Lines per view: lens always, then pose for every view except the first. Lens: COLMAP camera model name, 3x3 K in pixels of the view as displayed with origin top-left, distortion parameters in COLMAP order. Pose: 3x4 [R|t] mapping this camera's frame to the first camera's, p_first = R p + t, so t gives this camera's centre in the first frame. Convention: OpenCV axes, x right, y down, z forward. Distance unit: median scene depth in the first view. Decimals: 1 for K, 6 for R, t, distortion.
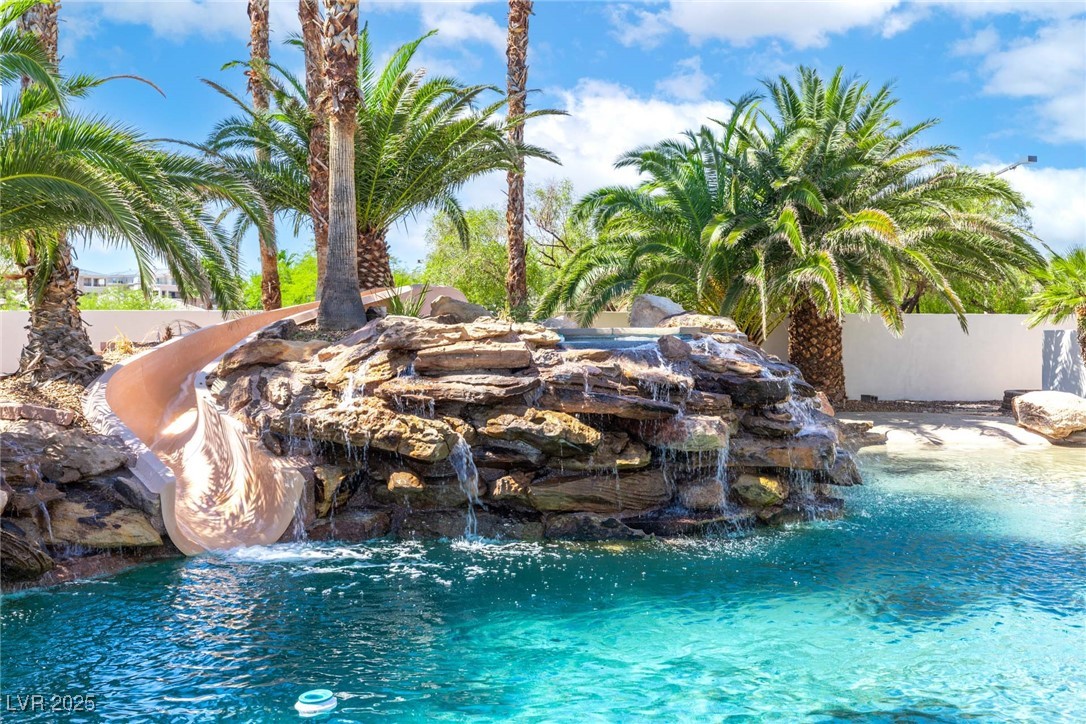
lens RADIAL K [[1067.0, 0, 543.6], [0, 1067.0, 361.3], [0, 0, 1]] dist [-0.007847, 0.000000]
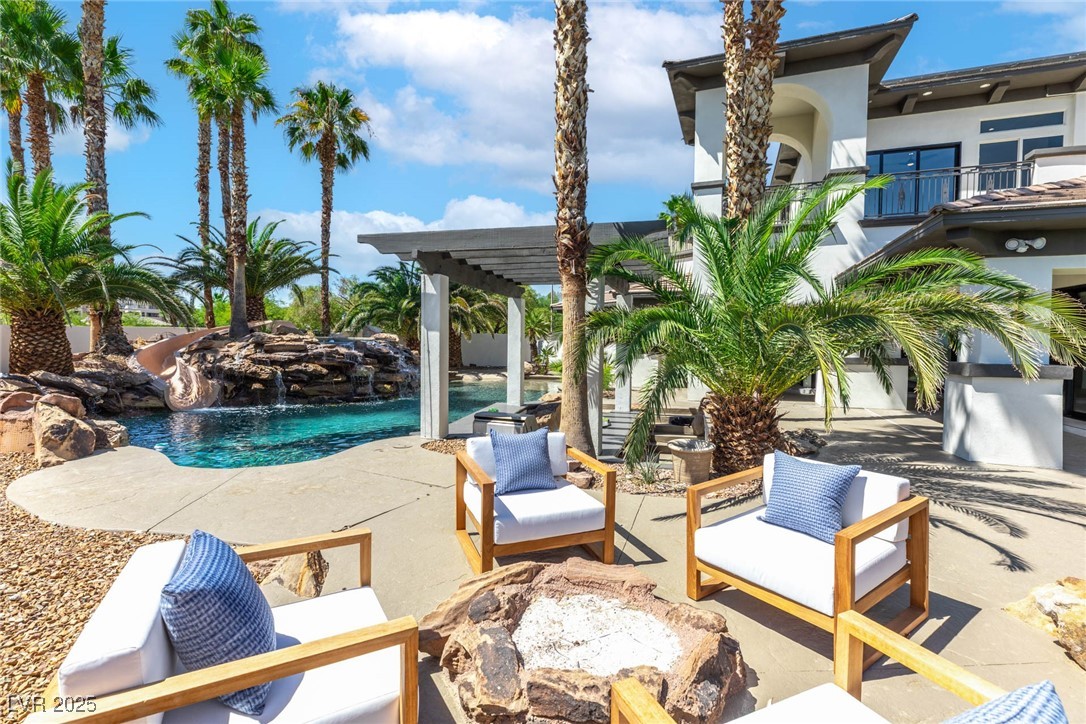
lens RADIAL K [[501.2, 0, 542.4], [0, 501.2, 355.9], [0, 0, 1]] dist [0.003762, 0.000172]
pose [[0.946425, 0.001643, 0.322918, 0.161200], [-0.002807, 0.999991, 0.003137, 0.015765], [-0.322910, -0.003875, 0.946422, -0.571565]]
